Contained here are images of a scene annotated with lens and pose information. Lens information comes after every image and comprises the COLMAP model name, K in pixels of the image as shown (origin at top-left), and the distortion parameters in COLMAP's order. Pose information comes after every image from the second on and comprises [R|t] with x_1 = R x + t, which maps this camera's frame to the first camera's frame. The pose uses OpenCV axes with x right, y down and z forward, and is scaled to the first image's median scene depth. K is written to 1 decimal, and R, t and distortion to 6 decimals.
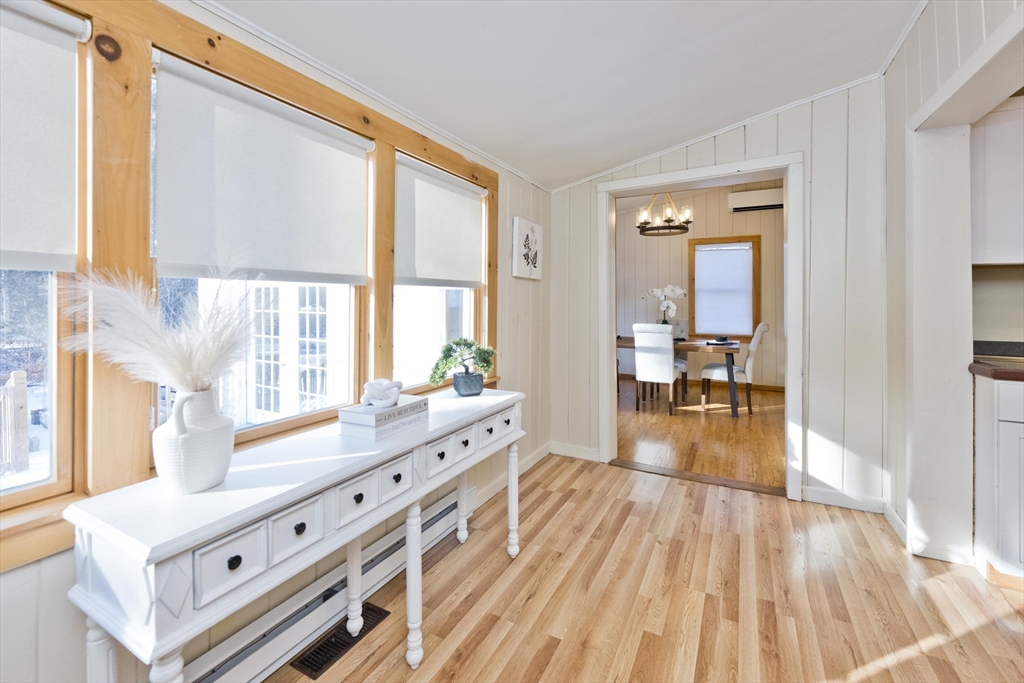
lens RADIAL K [[440.9, 0, 524.0], [0, 440.9, 294.7], [0, 0, 1]] dist [-0.004408, 0.000475]
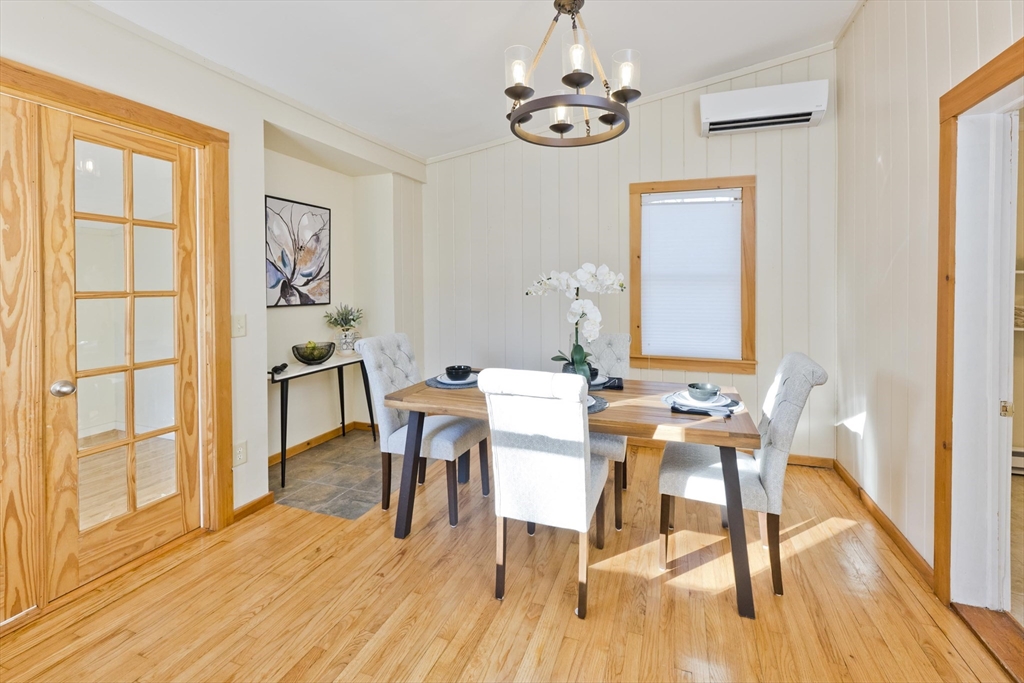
lens RADIAL K [[404.4, 0, 548.1], [0, 404.4, 282.3], [0, 0, 1]] dist [-0.002327, -0.000637]
pose [[0.988409, -0.004125, 0.151760, 0.463564], [0.003536, 0.999985, 0.004153, -0.010251], [-0.151775, -0.003569, 0.988409, 1.226594]]
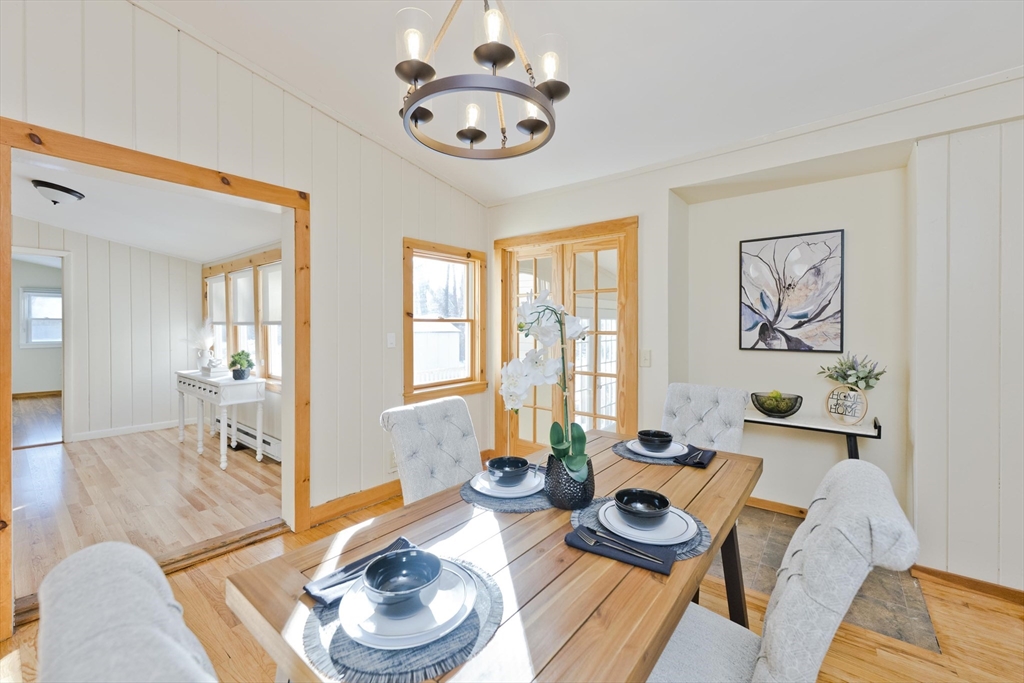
lens RADIAL K [[404.4, 0, 509.2], [0, 404.4, 338.8], [0, 0, 1]] dist [-0.002327, -0.000637]
pose [[-0.205766, 0.023314, -0.978324, 1.089950], [0.005454, 0.999728, 0.022677, 0.000430], [0.978586, -0.000670, -0.205837, 1.977886]]
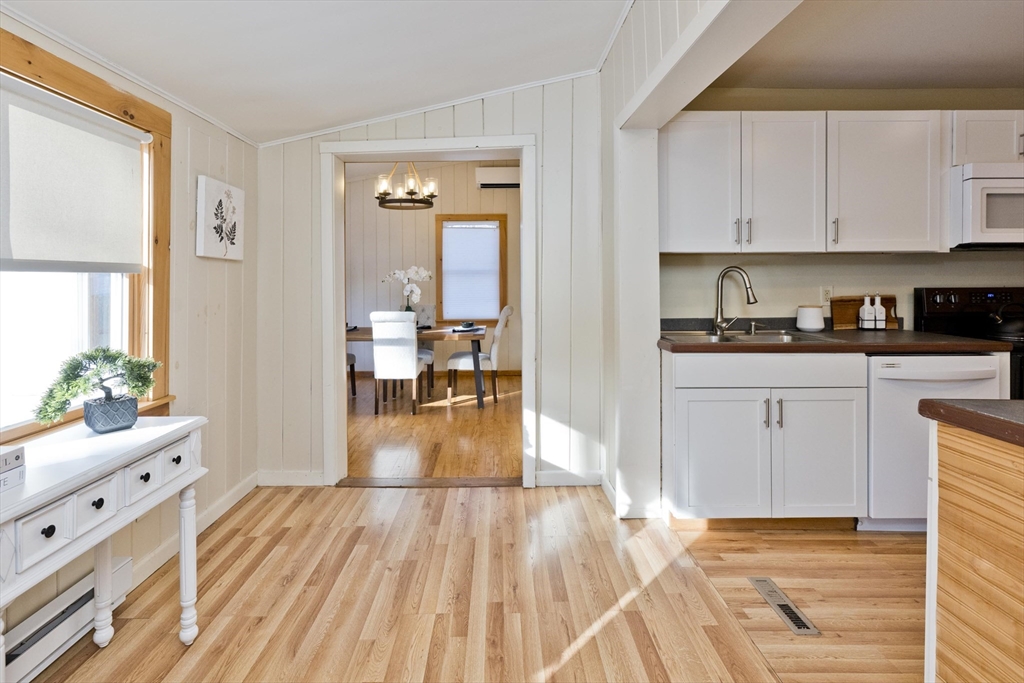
lens RADIAL K [[518.3, 0, 510.7], [0, 518.3, 274.5], [0, 0, 1]] dist [-0.005370, 0.001017]
pose [[0.884033, -0.004115, 0.467406, 0.038409], [0.004011, 0.999991, 0.001219, -0.011423], [-0.467407, 0.000797, 0.884042, -0.005357]]
